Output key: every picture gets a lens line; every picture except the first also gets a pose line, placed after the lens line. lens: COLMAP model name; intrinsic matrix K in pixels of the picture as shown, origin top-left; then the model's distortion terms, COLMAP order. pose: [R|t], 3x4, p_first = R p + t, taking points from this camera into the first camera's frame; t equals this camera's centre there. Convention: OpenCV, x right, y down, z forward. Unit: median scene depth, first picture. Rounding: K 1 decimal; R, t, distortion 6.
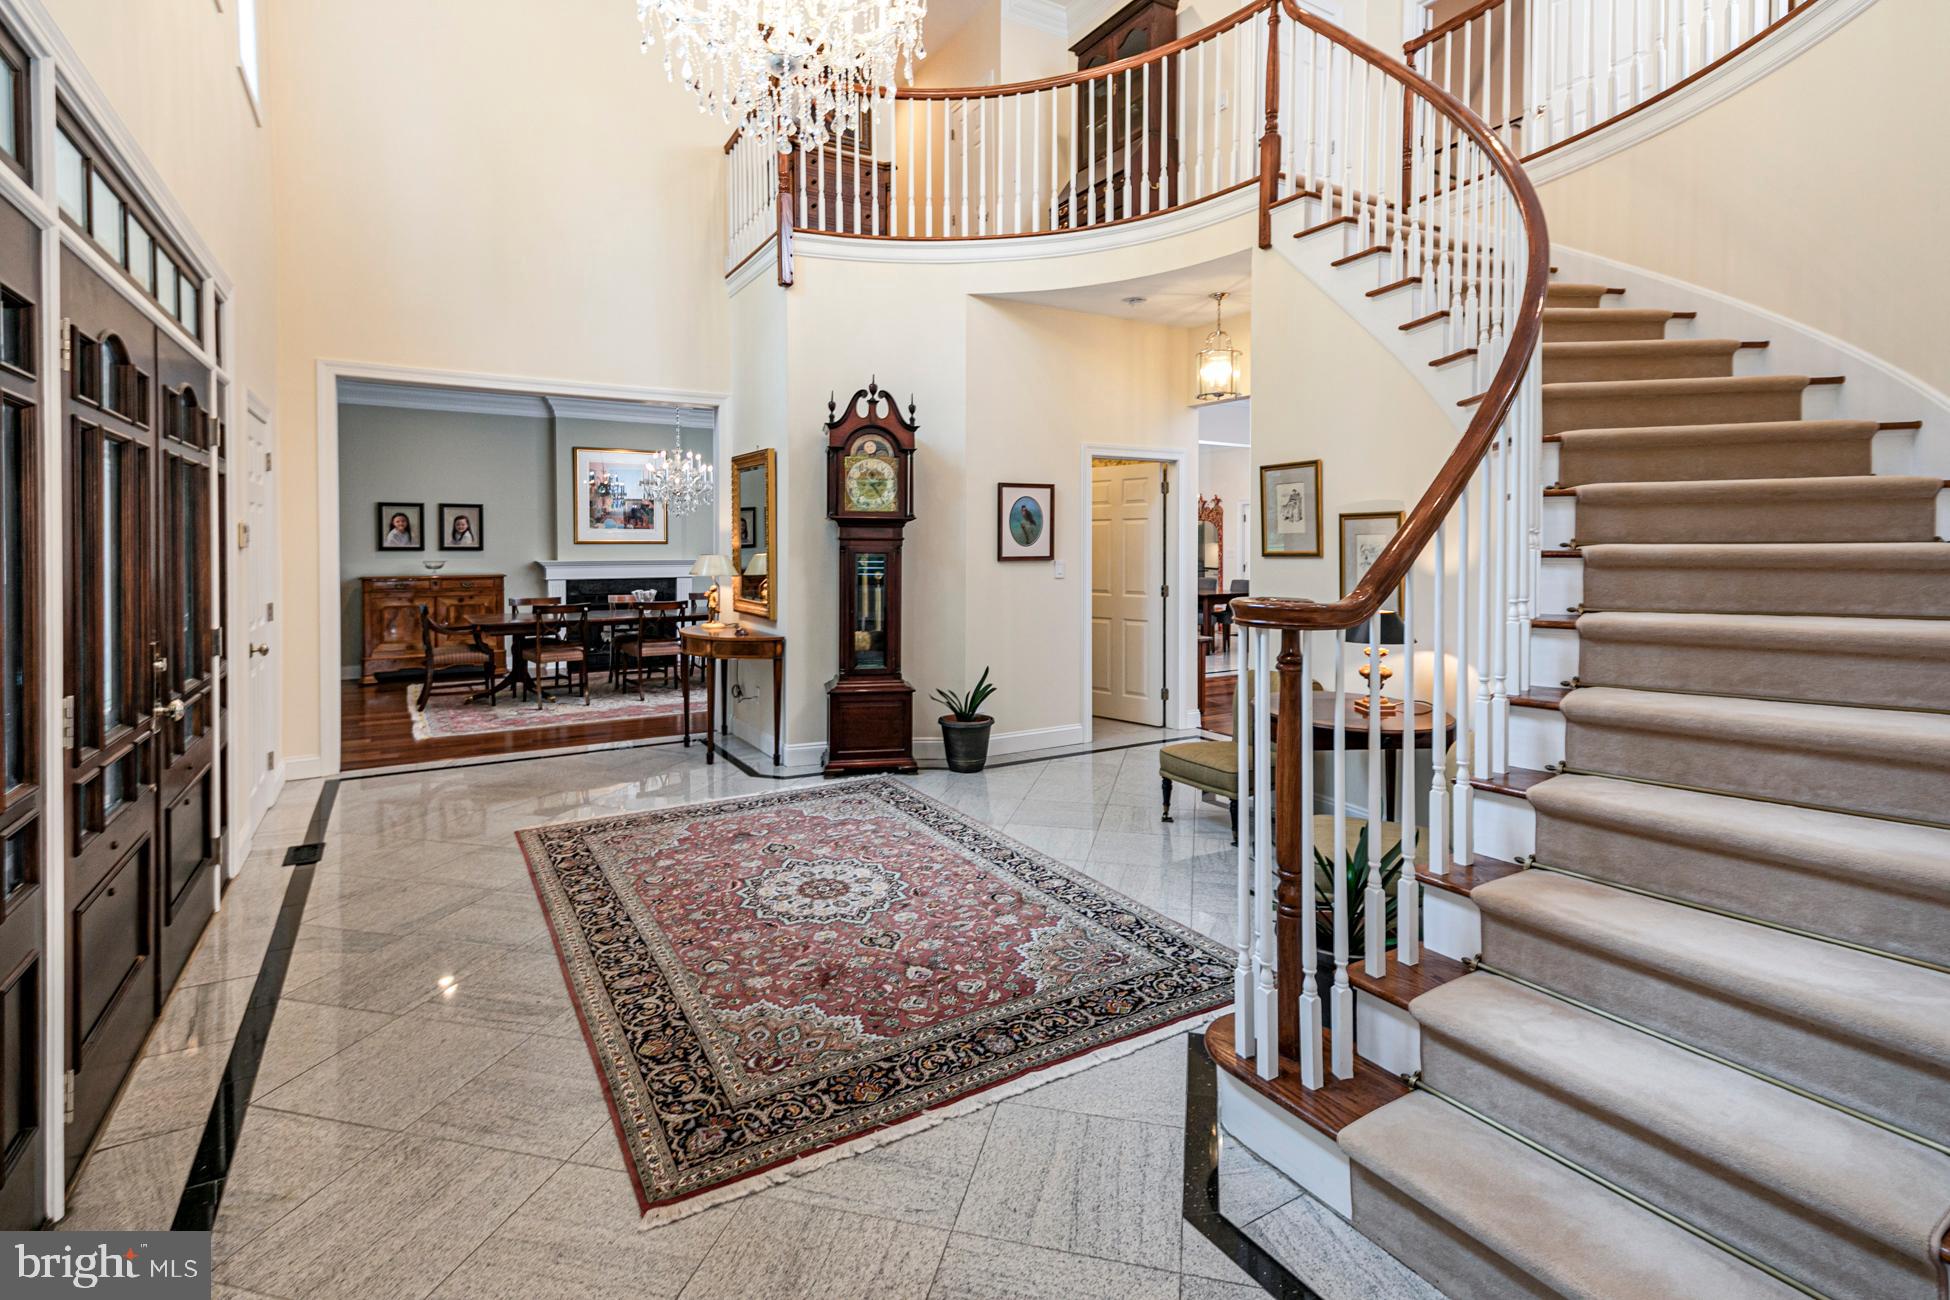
lens RADIAL K [[930.4, 0, 971.7], [0, 930.4, 563.5], [0, 0, 1]] dist [0.027708, -0.006997]
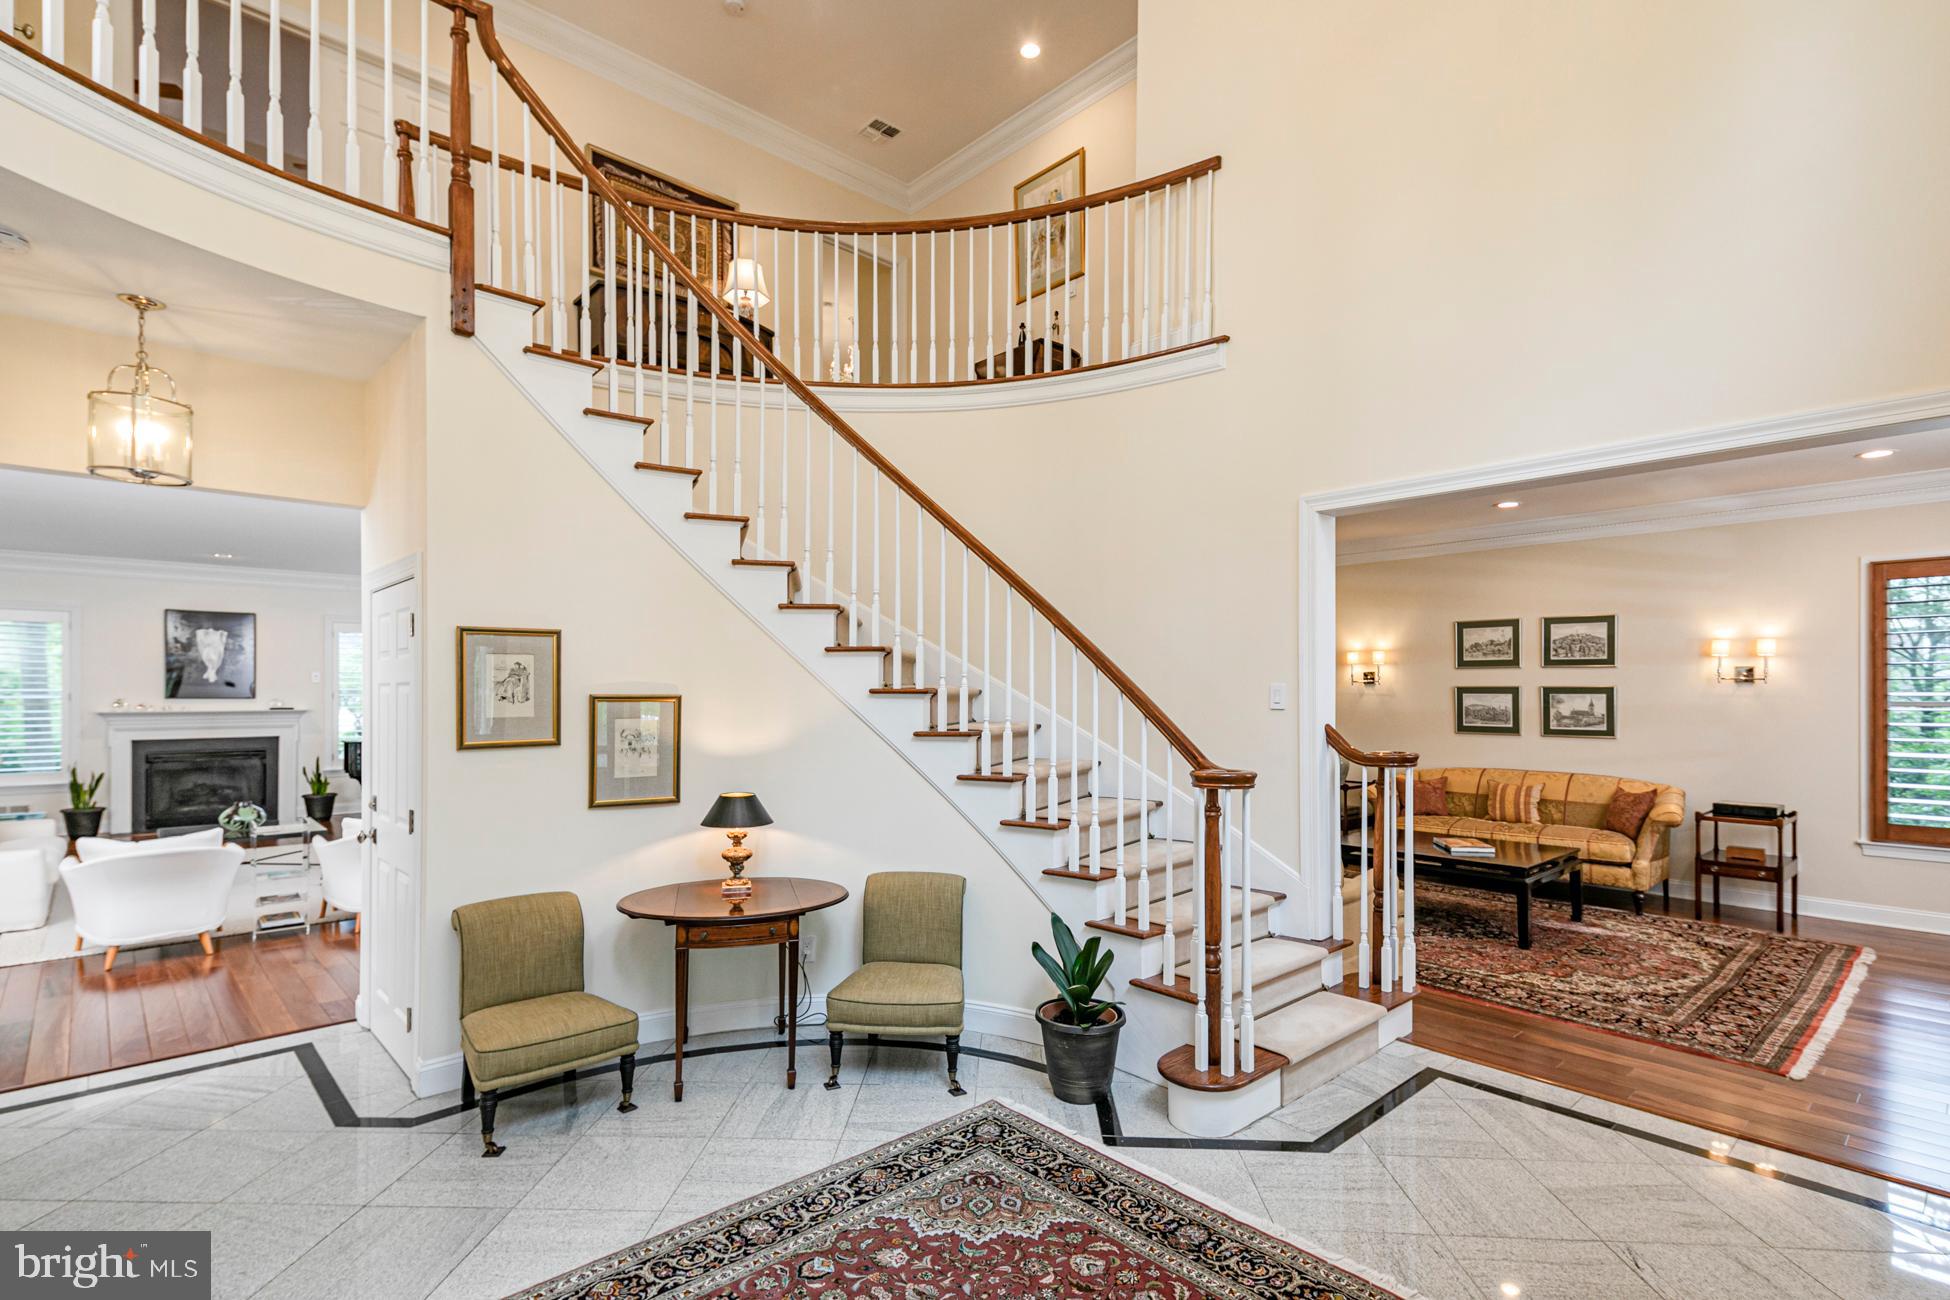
lens RADIAL K [[930.4, 0, 963.7], [0, 930.4, 690.1], [0, 0, 1]] dist [0.027708, -0.006997]
pose [[-0.196846, 0.004764, 0.980423, -0.726898], [0.018935, 0.999820, -0.001057, -0.068148], [-0.980252, 0.018357, -0.196901, 1.117265]]
